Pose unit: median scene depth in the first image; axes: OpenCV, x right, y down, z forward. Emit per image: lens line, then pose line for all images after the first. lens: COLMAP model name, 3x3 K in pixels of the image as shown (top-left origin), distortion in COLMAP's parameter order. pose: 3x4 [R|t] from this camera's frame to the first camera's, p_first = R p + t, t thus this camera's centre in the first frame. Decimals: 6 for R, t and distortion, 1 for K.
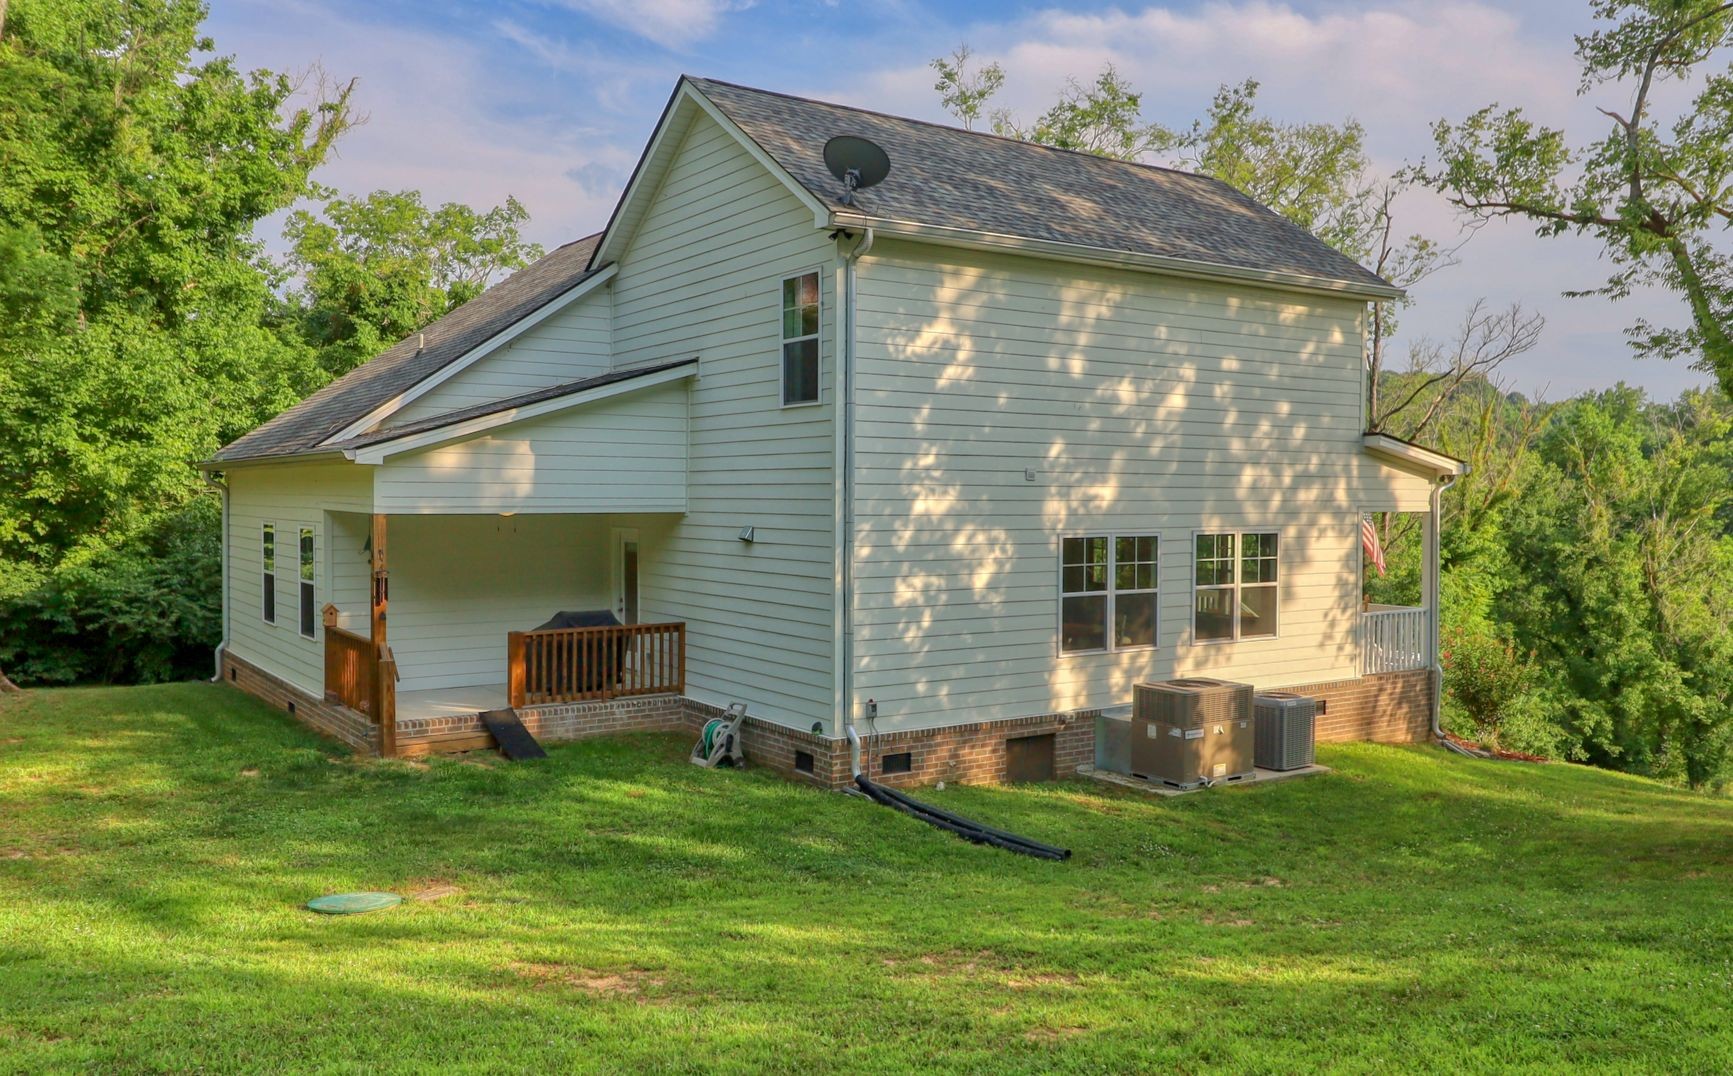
lens RADIAL K [[1388.3, 0, 871.2], [0, 1388.3, 541.5], [0, 0, 1]] dist [0.039779, -0.008638]
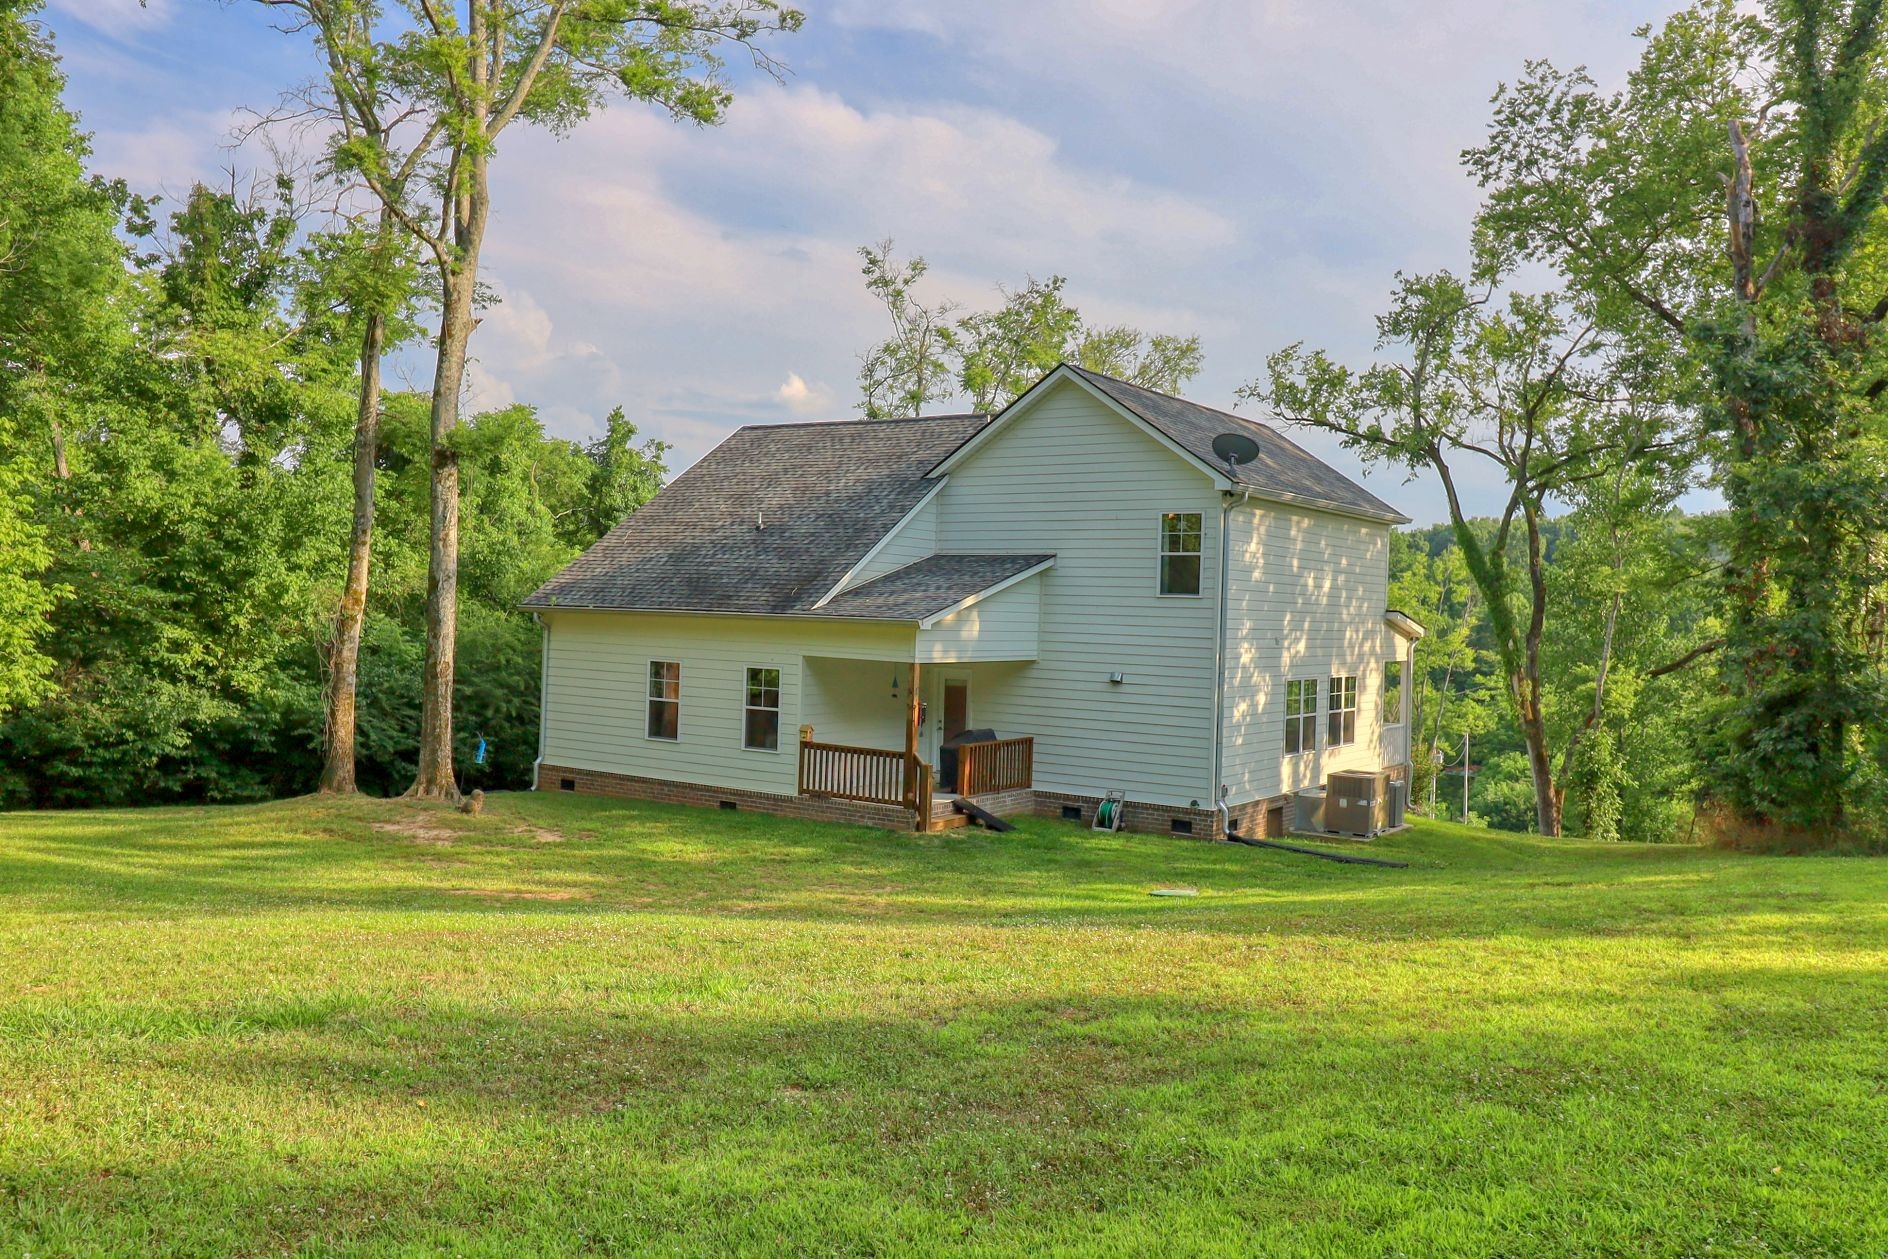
lens RADIAL K [[1488.2, 0, 952.1], [0, 1488.2, 626.4], [0, 0, 1]] dist [0.012841, 0.004470]
pose [[0.931677, 0.018972, 0.362793, -0.749176], [-0.012865, 0.999732, -0.019241, -0.024132], [-0.363061, 0.013259, 0.931671, -0.383156]]
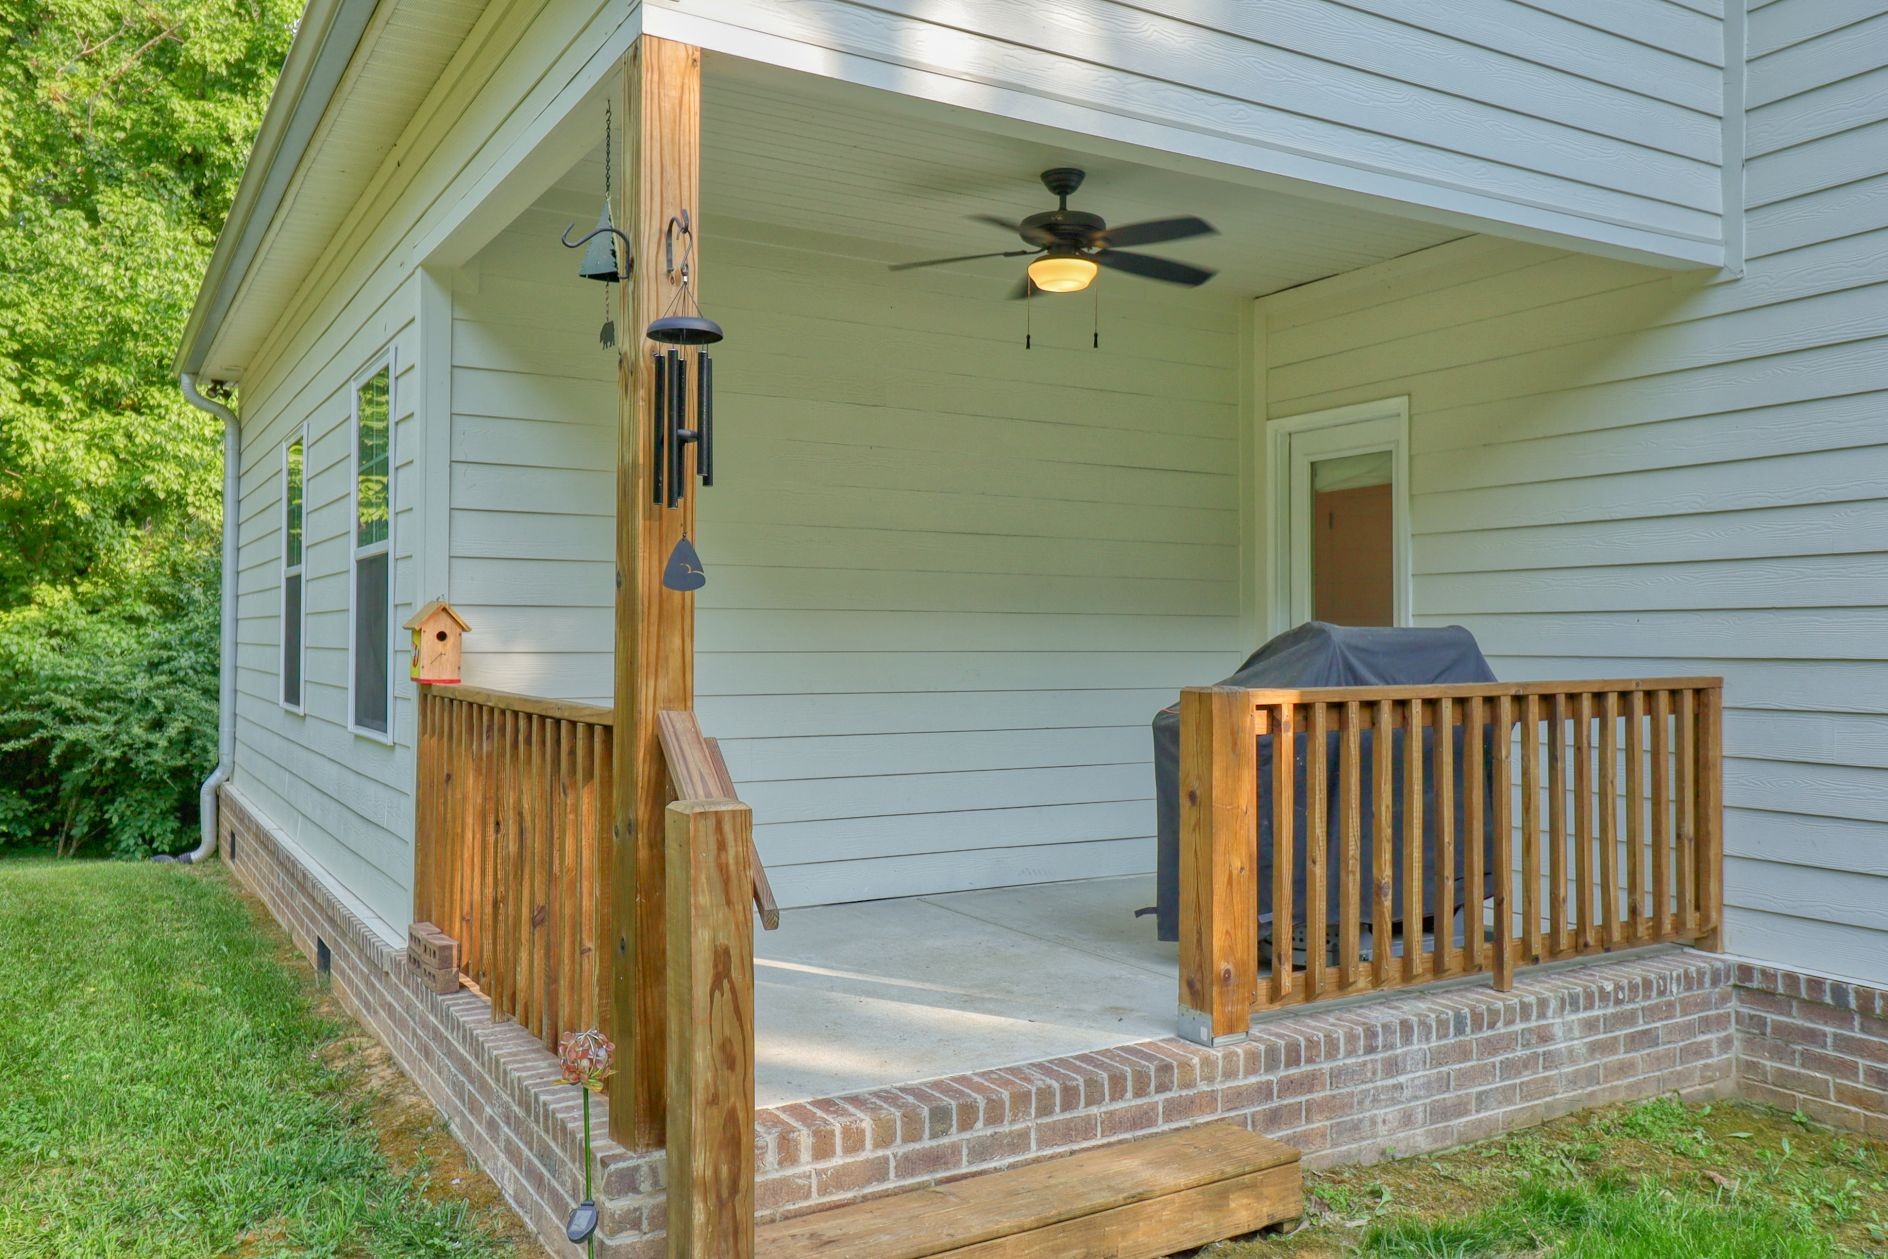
lens RADIAL K [[1488.2, 0, 943.1], [0, 1488.2, 614.4], [0, 0, 1]] dist [0.012841, 0.004470]
pose [[0.997520, -0.005070, -0.070204, -0.256729], [0.001433, 0.998658, -0.051767, 0.059590], [0.070372, 0.051538, 0.996189, 0.684842]]
